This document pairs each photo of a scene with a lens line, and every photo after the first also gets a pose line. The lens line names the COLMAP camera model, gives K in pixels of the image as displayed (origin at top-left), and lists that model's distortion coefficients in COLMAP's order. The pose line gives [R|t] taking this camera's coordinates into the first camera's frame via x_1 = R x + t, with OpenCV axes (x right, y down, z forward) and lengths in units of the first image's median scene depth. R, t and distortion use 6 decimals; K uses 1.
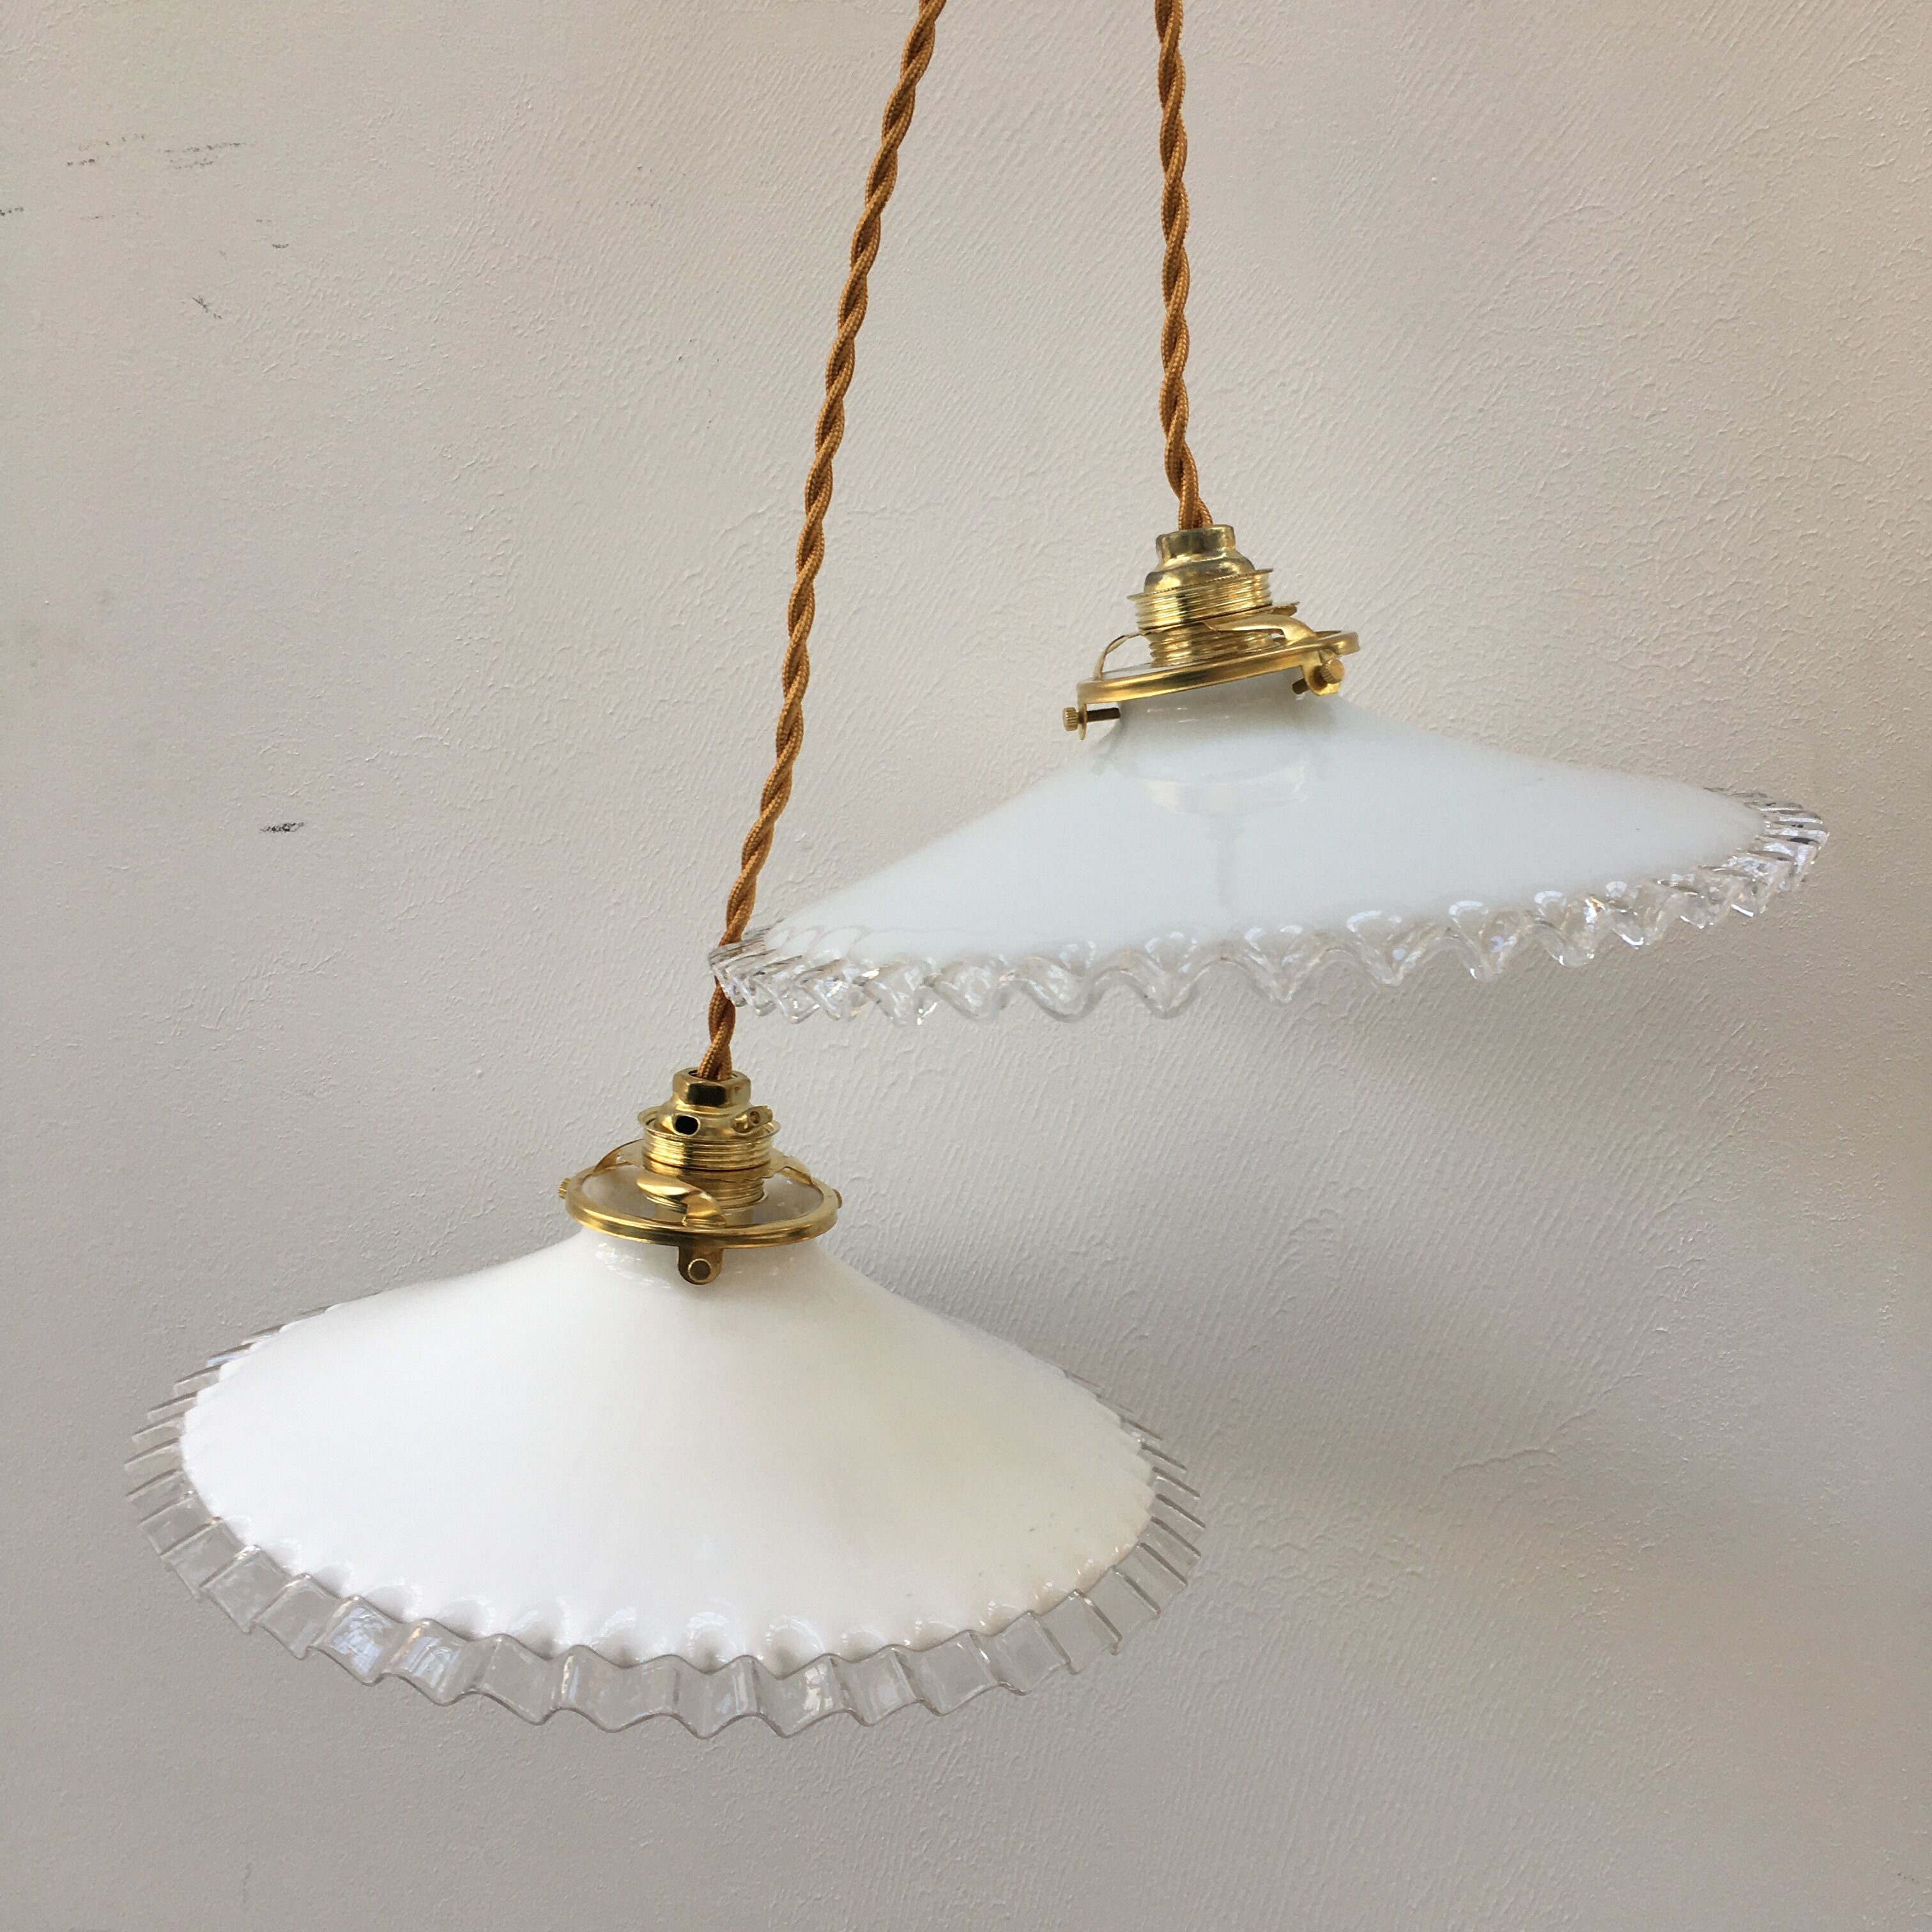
lens RADIAL K [[2298.7, 0, 984.7], [0, 2298.7, 957.0], [0, 0, 1]] dist [0.043551, 0.000000]
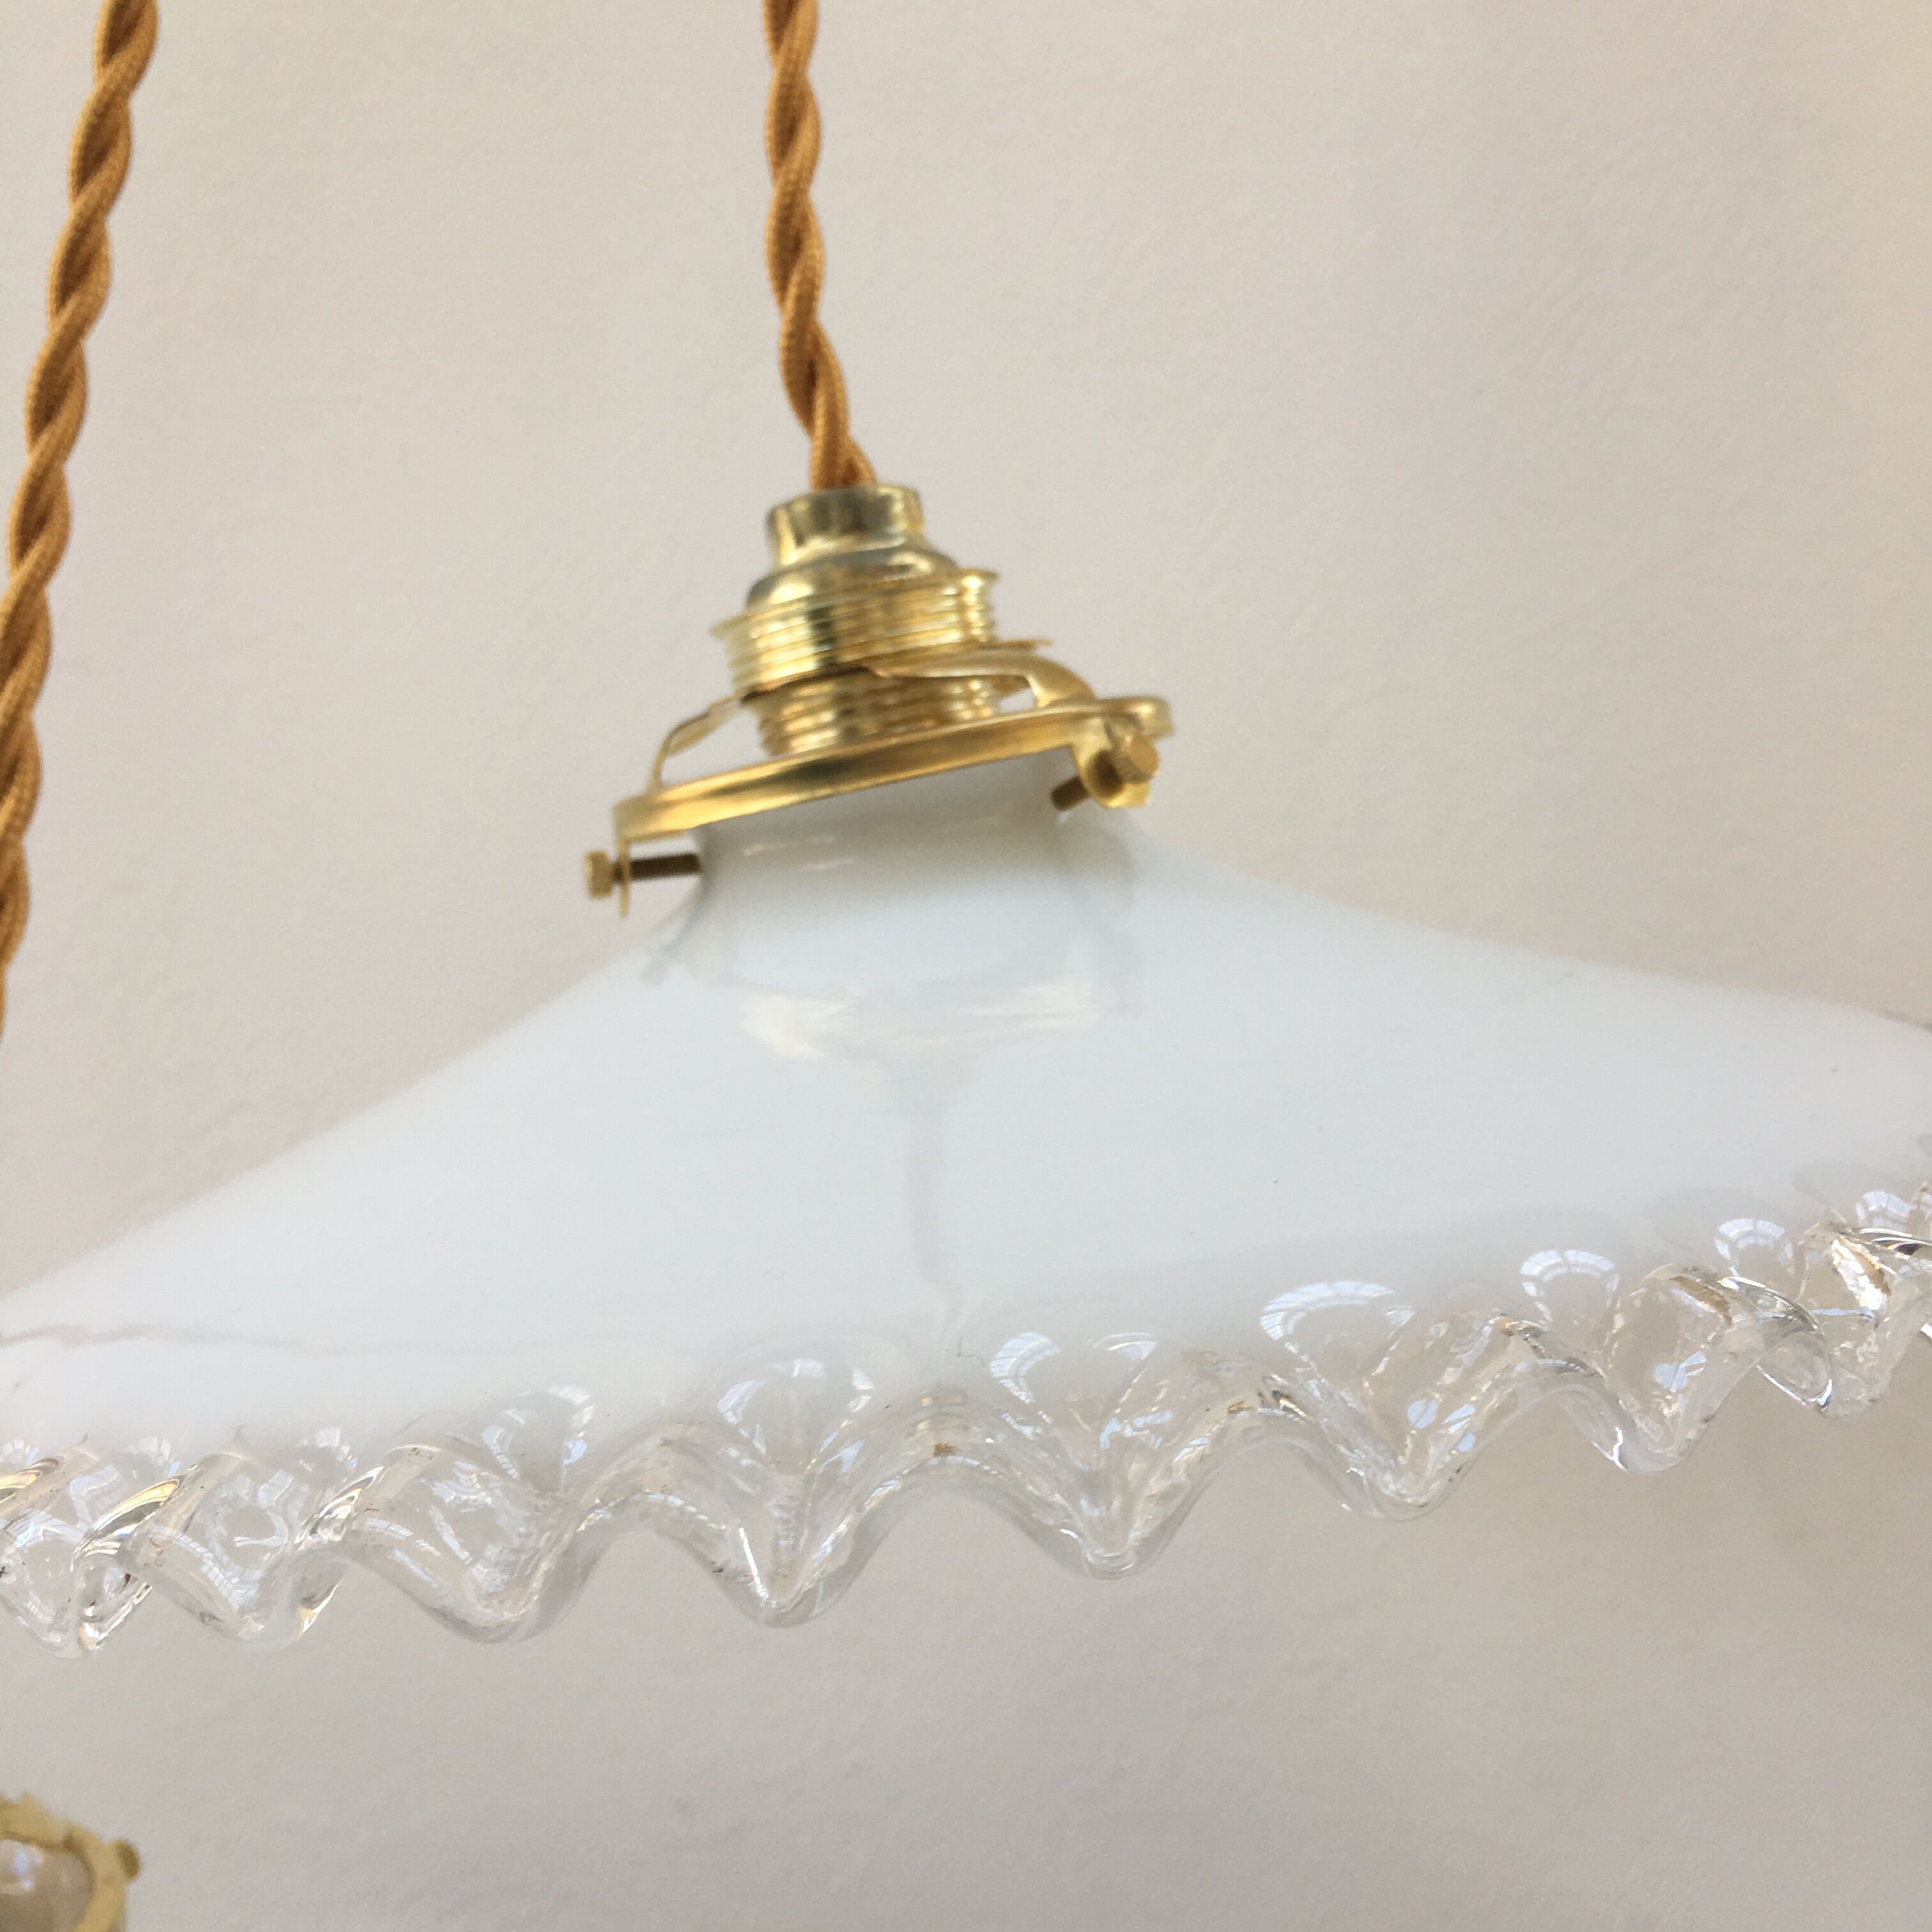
lens RADIAL K [[2298.7, 0, 971.2], [0, 2298.7, 960.7], [0, 0, 1]] dist [0.043551, 0.000000]
pose [[0.989709, -0.008001, 0.142871, 0.047285], [0.025630, 0.992201, -0.121984, -0.023671], [-0.140780, 0.124391, 0.982195, 0.522166]]
